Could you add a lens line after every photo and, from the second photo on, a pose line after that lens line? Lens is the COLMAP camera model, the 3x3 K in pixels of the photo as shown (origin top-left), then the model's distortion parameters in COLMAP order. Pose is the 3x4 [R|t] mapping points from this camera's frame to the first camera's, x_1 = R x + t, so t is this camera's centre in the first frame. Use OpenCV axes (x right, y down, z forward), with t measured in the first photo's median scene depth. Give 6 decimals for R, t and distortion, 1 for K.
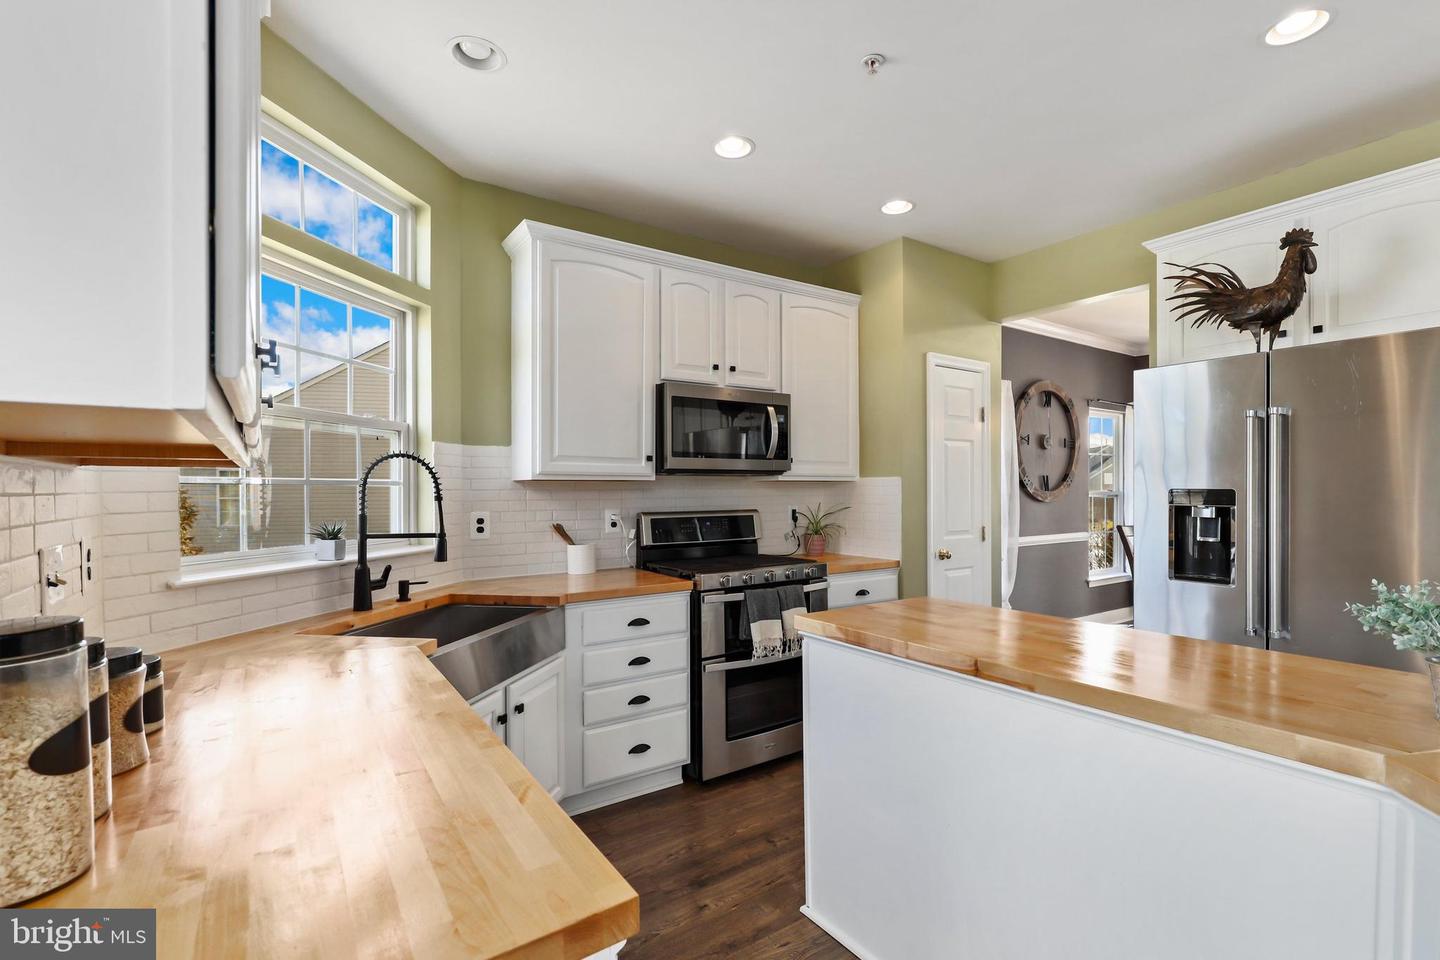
lens RADIAL K [[657.2, 0, 716.5], [0, 657.2, 486.3], [0, 0, 1]] dist [0.005207, -0.001354]
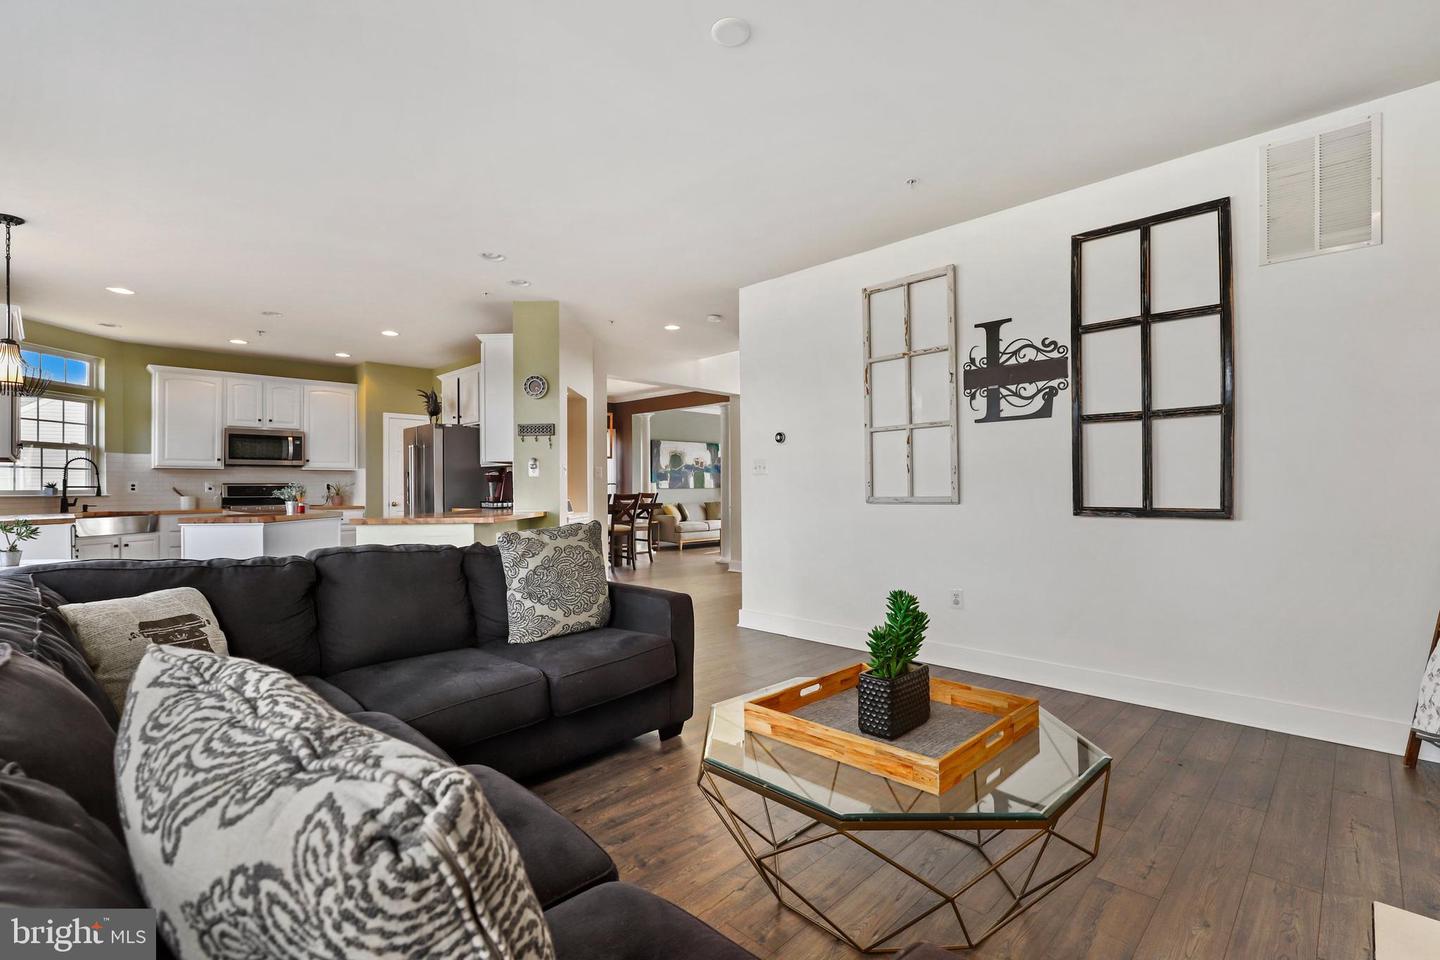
lens RADIAL K [[657.2, 0, 722.3], [0, 657.2, 483.1], [0, 0, 1]] dist [0.005207, -0.001354]
pose [[0.980627, 0.000383, 0.195884, 1.208096], [-0.000155, 0.999999, -0.001176, 0.044378], [-0.195885, 0.001123, 0.980626, -1.680061]]
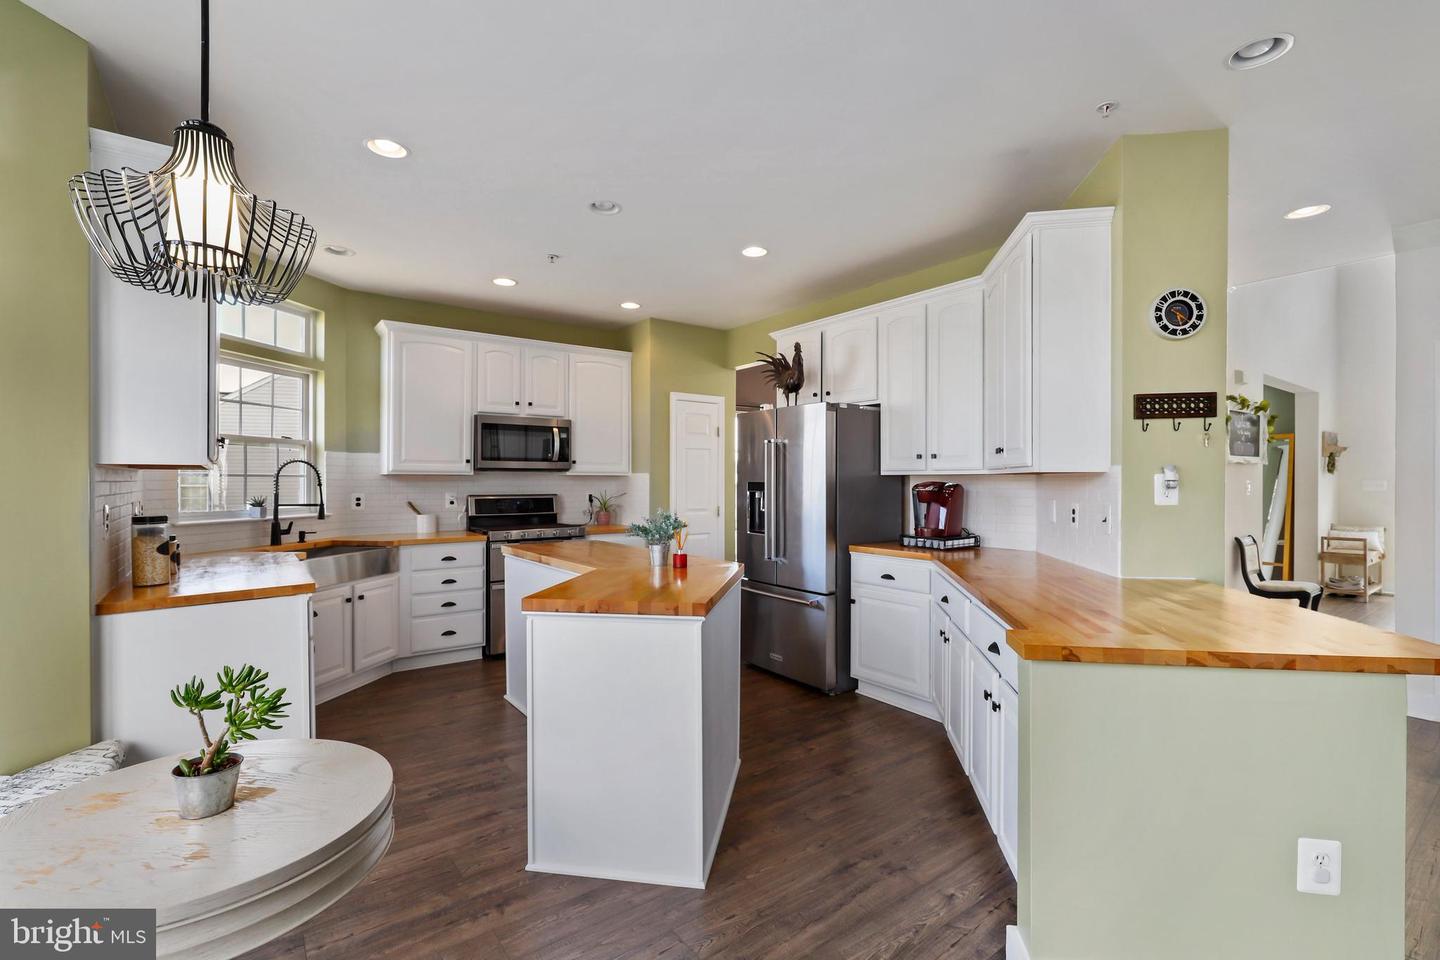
lens RADIAL K [[657.2, 0, 720.8], [0, 657.2, 480.5], [0, 0, 1]] dist [0.005207, -0.001354]
pose [[0.999100, 0.005927, 0.041996, 0.449781], [-0.006200, 0.999960, 0.006369, -0.009420], [-0.041957, -0.006623, 0.999097, -0.639999]]
